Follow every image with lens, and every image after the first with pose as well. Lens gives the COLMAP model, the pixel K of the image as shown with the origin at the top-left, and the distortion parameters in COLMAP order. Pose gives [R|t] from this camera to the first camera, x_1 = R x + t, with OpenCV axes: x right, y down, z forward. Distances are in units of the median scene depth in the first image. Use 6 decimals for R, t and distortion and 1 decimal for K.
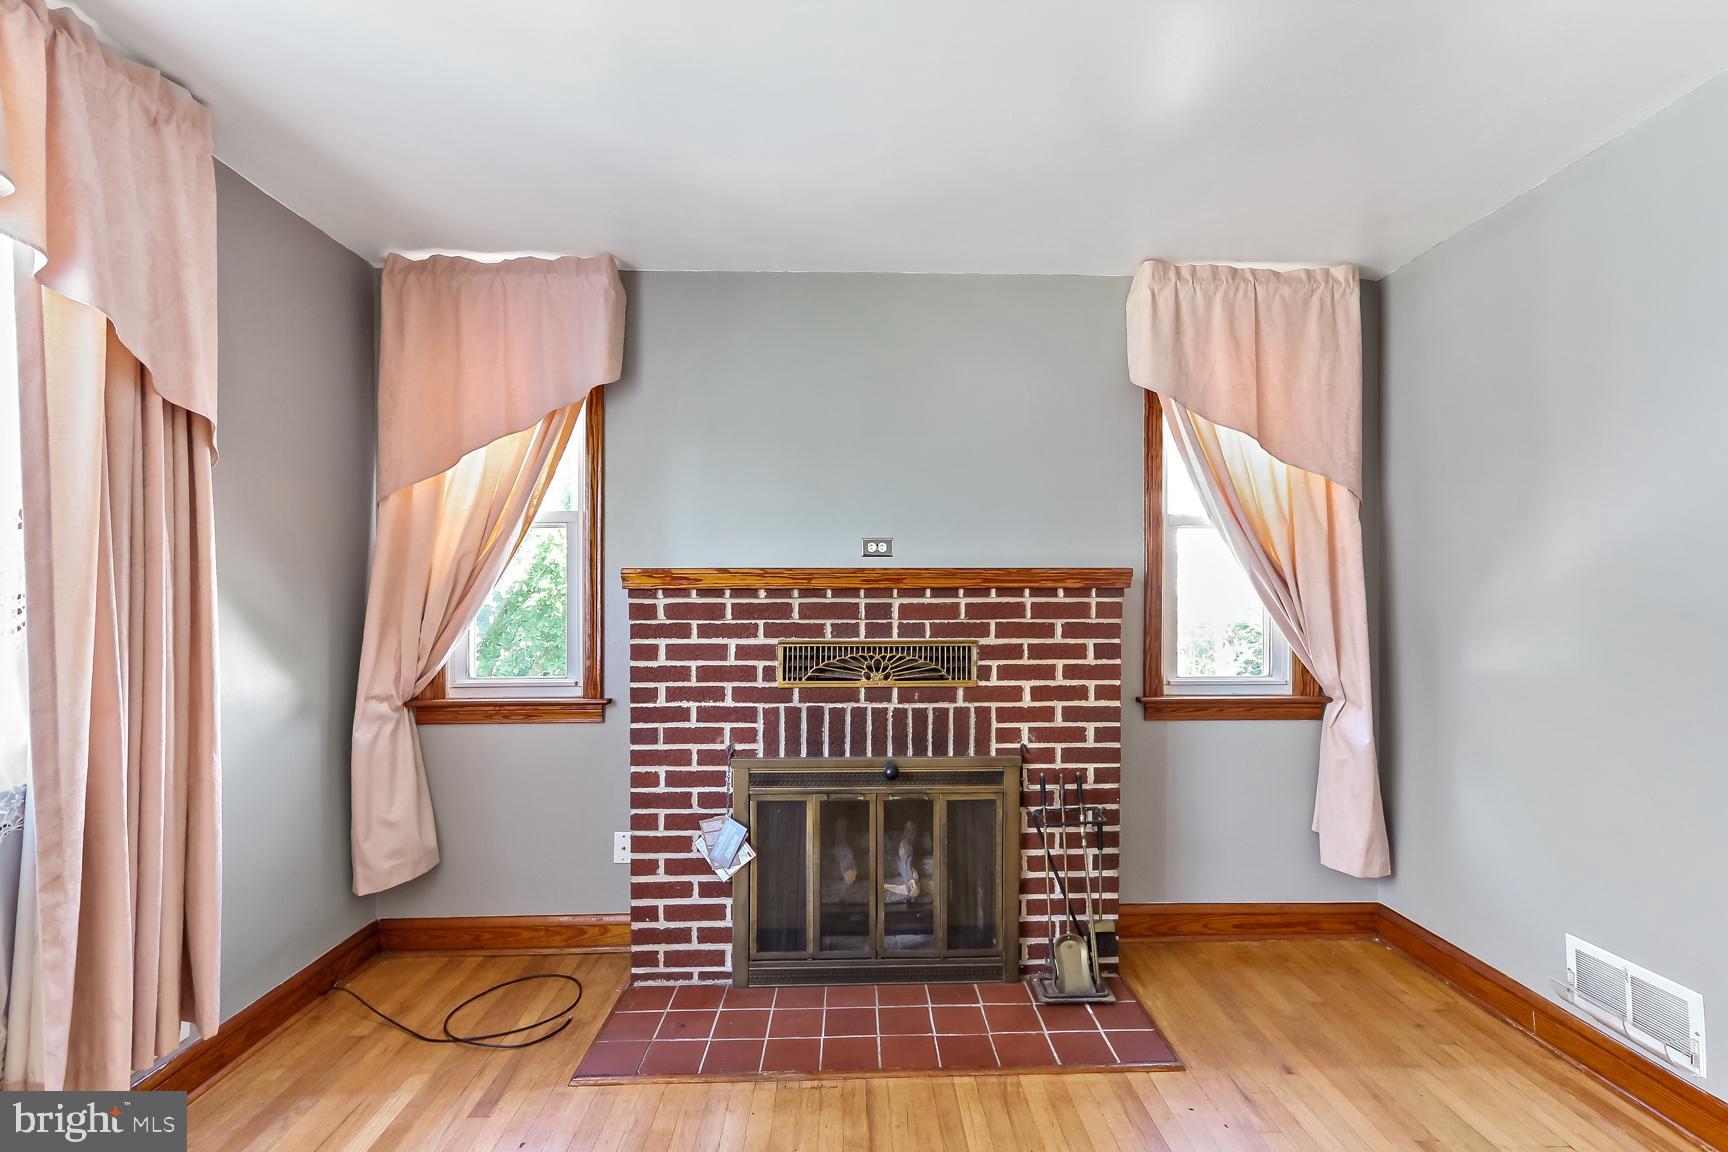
lens RADIAL K [[799.8, 0, 869.5], [0, 799.8, 599.5], [0, 0, 1]] dist [0.000763, 0.001511]
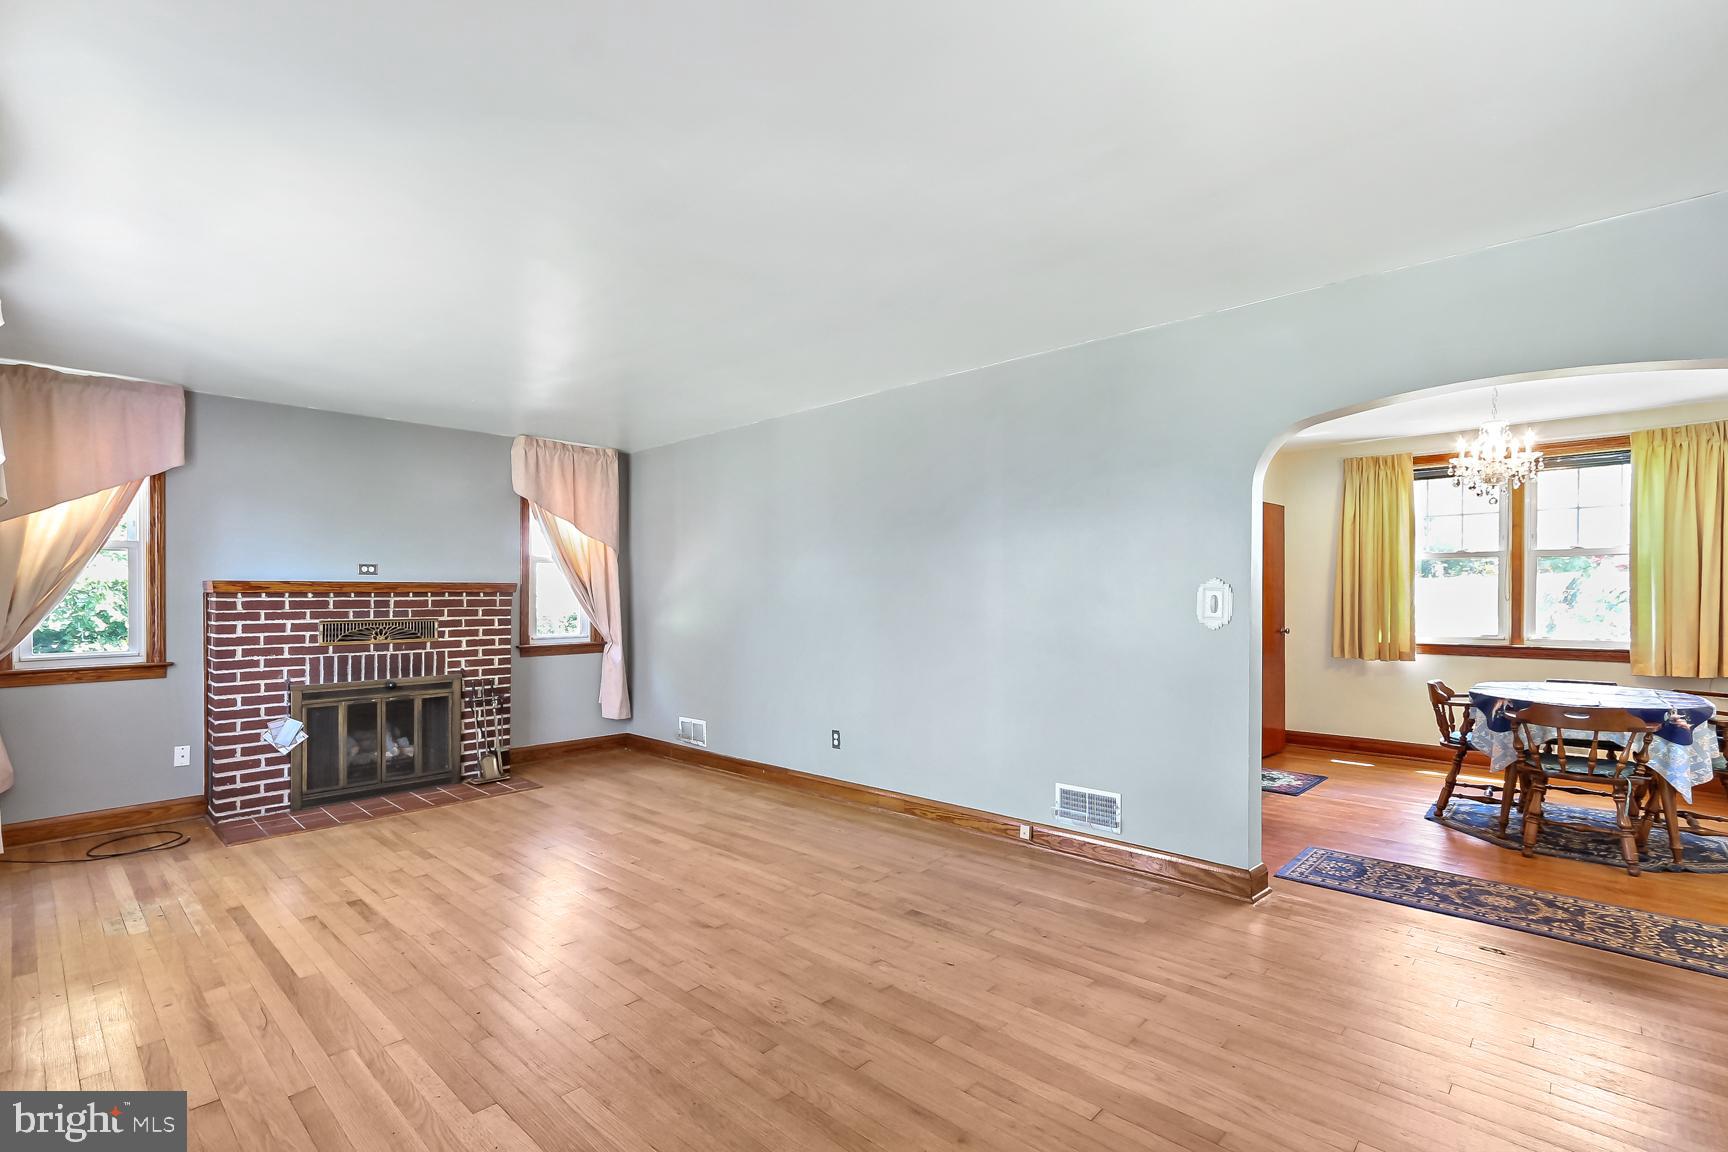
lens RADIAL K [[789.3, 0, 871.6], [0, 789.3, 596.2], [0, 0, 1]] dist [0.002294, 0.000354]
pose [[0.709339, -0.001453, 0.704866, -0.492980], [0.003214, 0.999994, -0.001174, 0.001545], [-0.704860, 0.003099, 0.709340, -1.184246]]
